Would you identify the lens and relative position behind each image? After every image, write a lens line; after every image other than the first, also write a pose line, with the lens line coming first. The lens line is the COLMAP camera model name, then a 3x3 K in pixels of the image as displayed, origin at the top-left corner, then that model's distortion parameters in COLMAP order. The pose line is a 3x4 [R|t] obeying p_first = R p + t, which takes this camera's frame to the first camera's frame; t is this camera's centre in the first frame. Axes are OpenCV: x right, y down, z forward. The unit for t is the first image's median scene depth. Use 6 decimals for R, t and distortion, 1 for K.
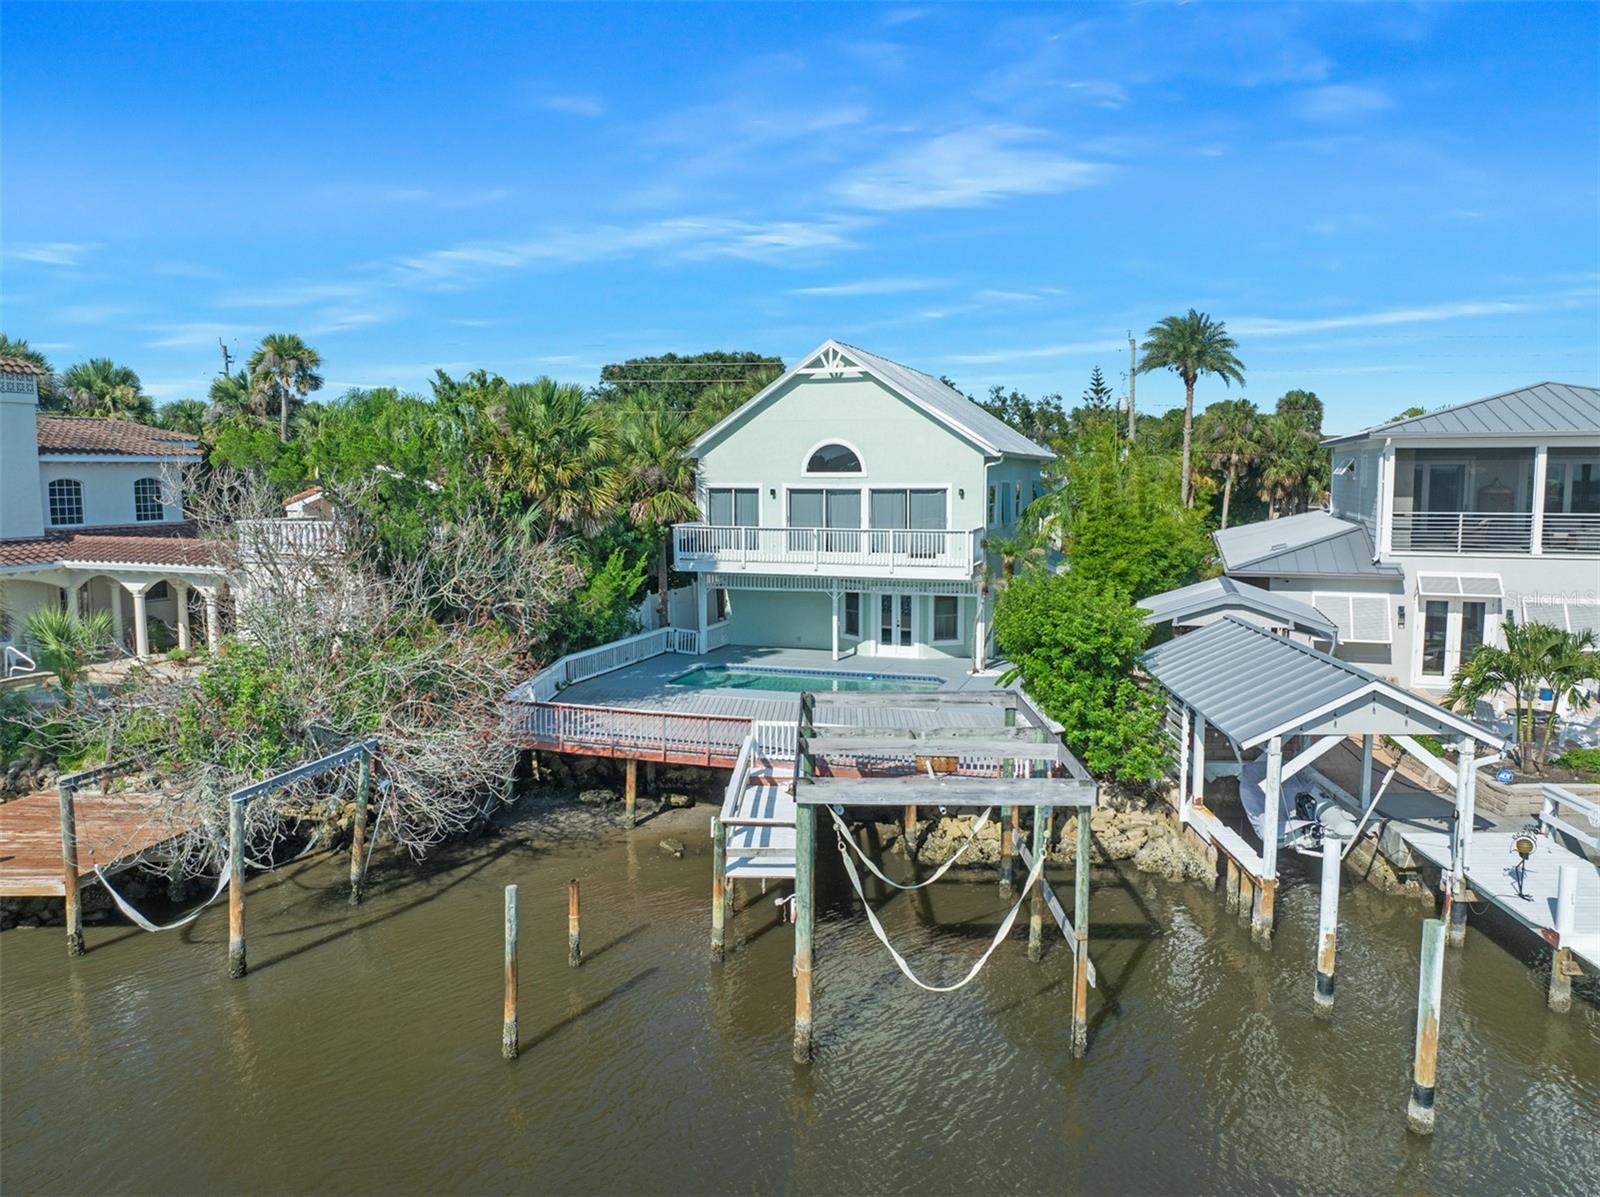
lens RADIAL K [[1104.8, 0, 785.5], [0, 1104.8, 610.2], [0, 0, 1]] dist [-0.053285, 0.031383]
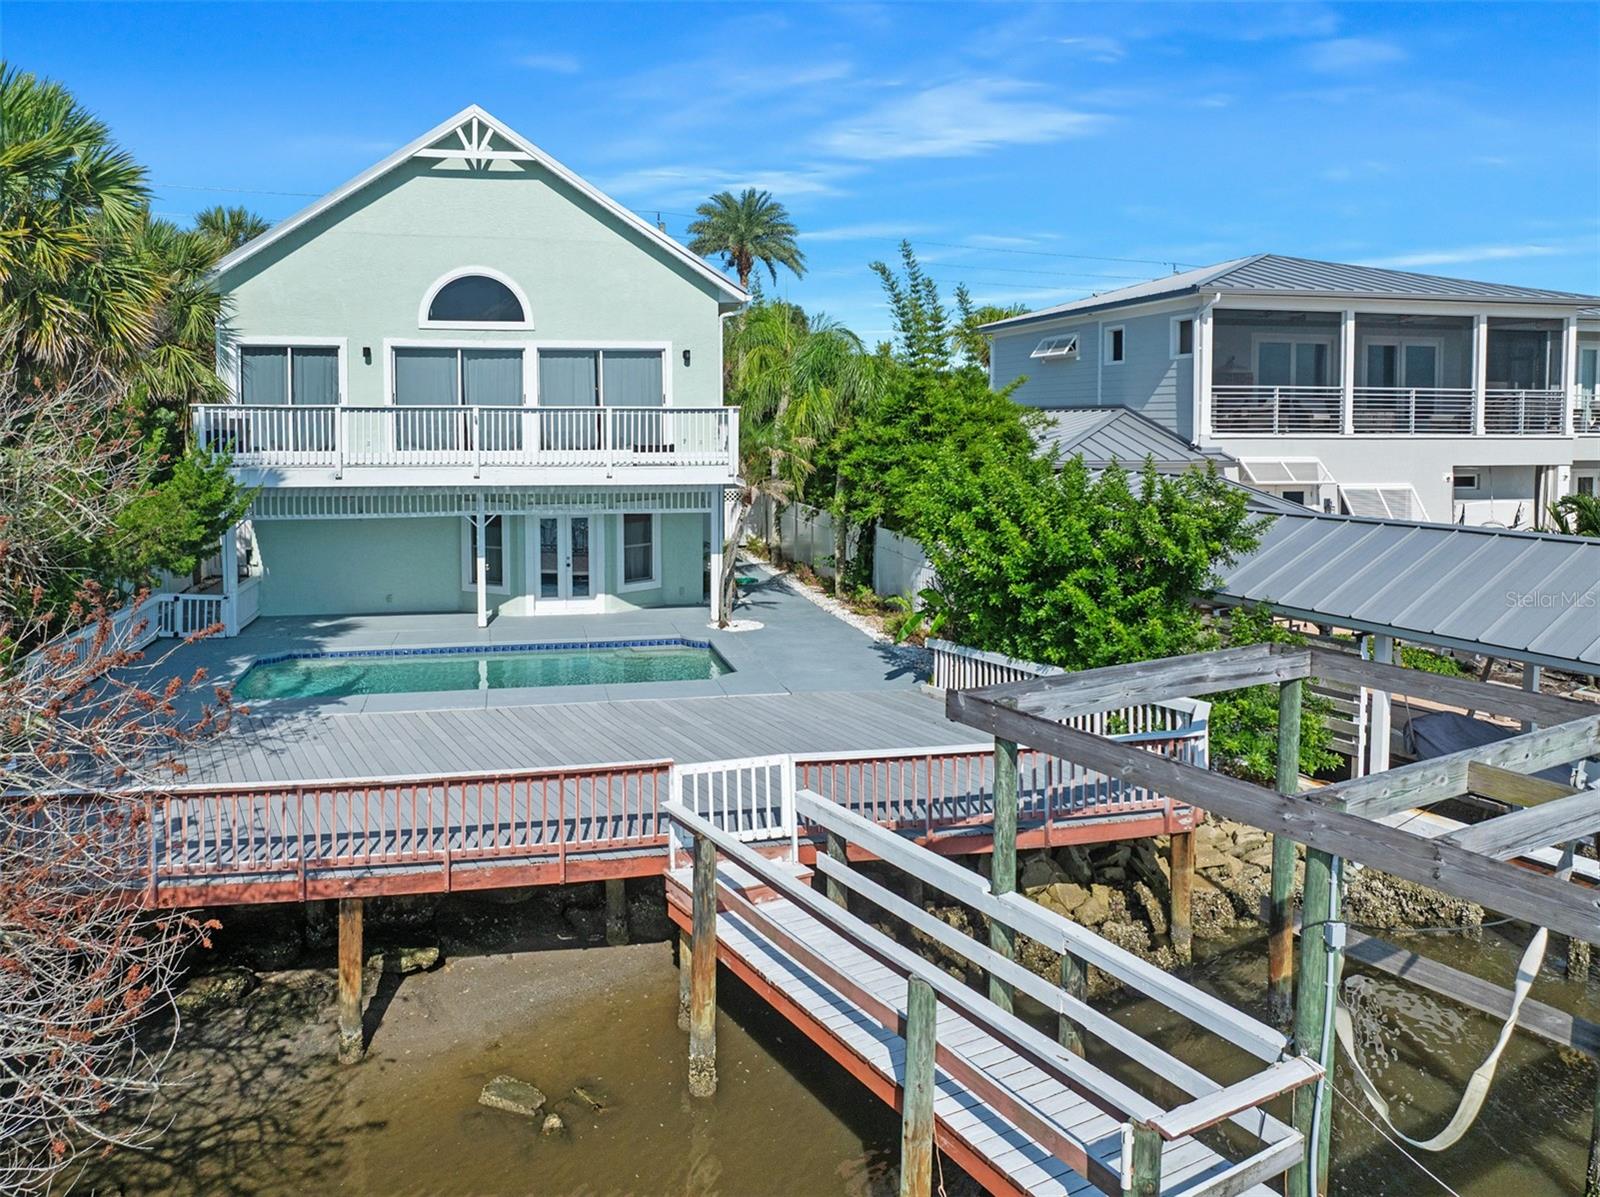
lens RADIAL K [[1191.4, 0, 797.4], [0, 1191.4, 486.8], [0, 0, 1]] dist [-0.062055, 0.009992]
pose [[0.853905, -0.026275, 0.519765, -0.174538], [0.058496, 0.997242, -0.045689, 0.008476], [-0.517131, 0.069418, 0.853087, 0.416465]]
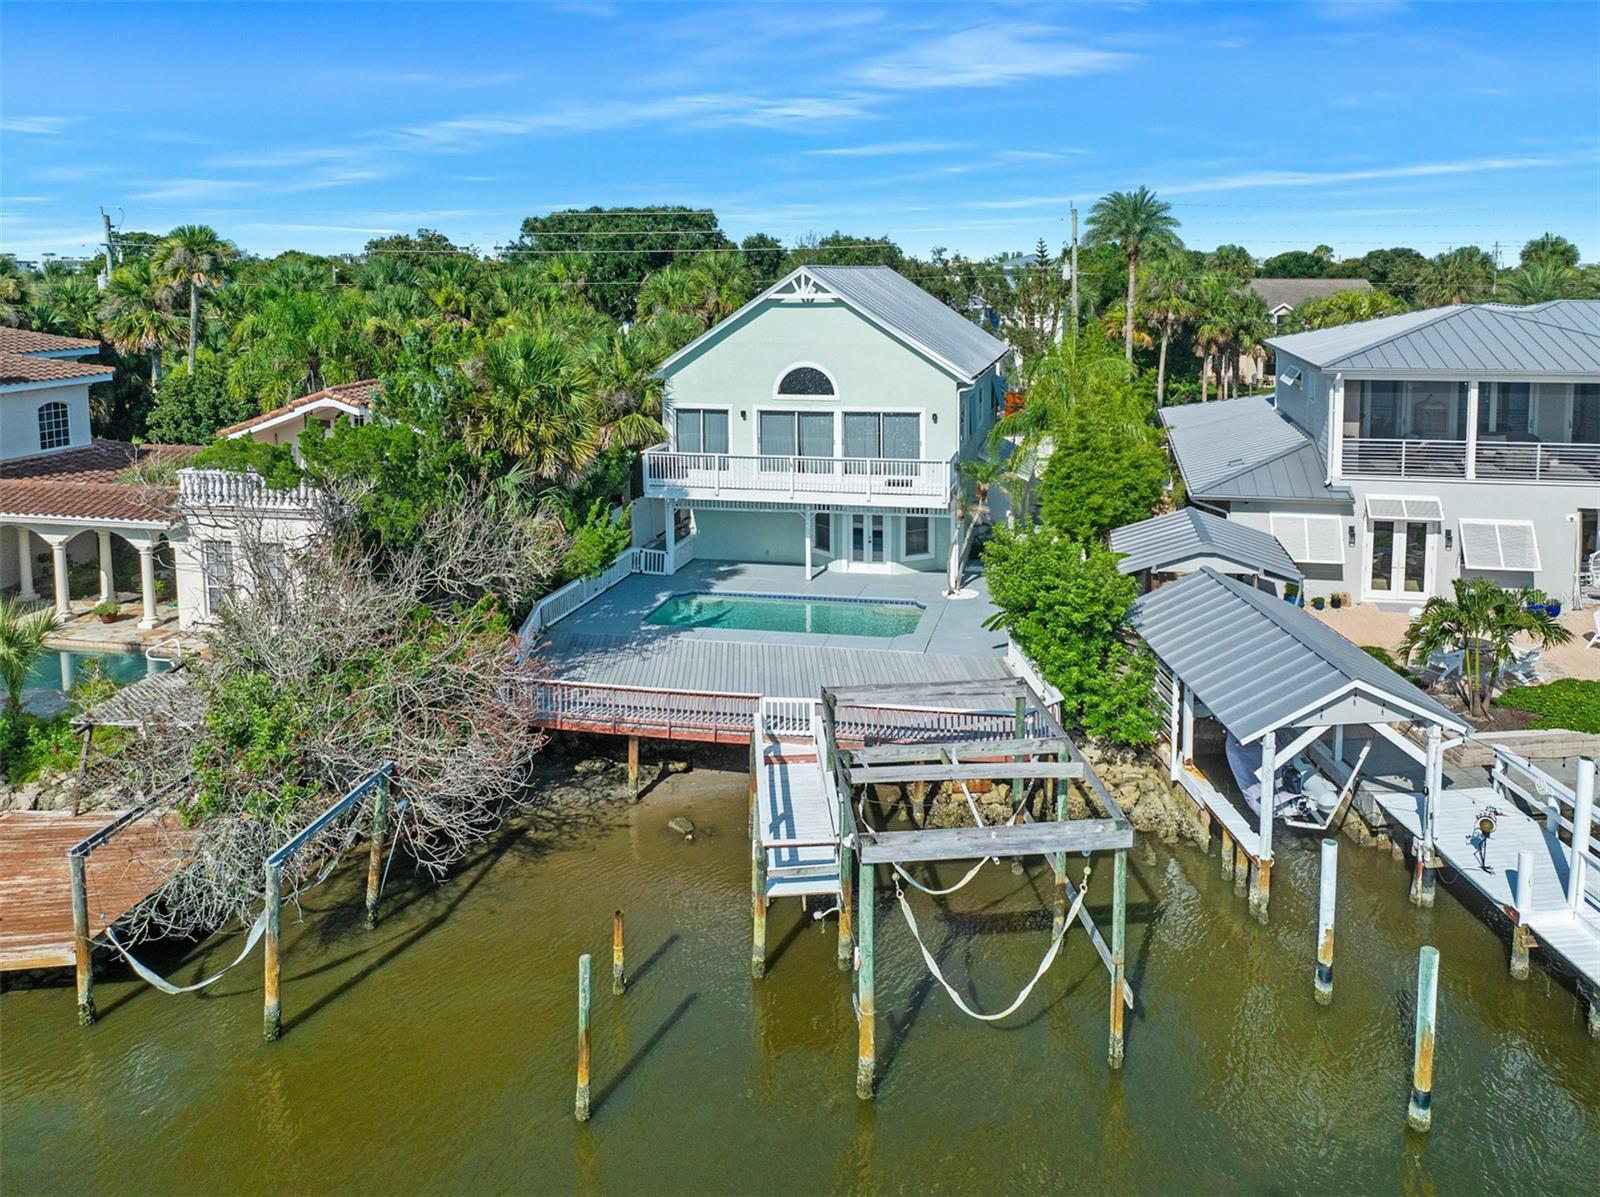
lens RADIAL K [[1159.4, 0, 853.9], [0, 1159.4, 430.8], [0, 0, 1]] dist [-0.033909, 0.004641]
pose [[0.991099, -0.017751, 0.131937, -0.060323], [0.018137, 0.999834, -0.001725, -0.105873], [-0.131885, 0.004102, 0.991257, -0.045419]]
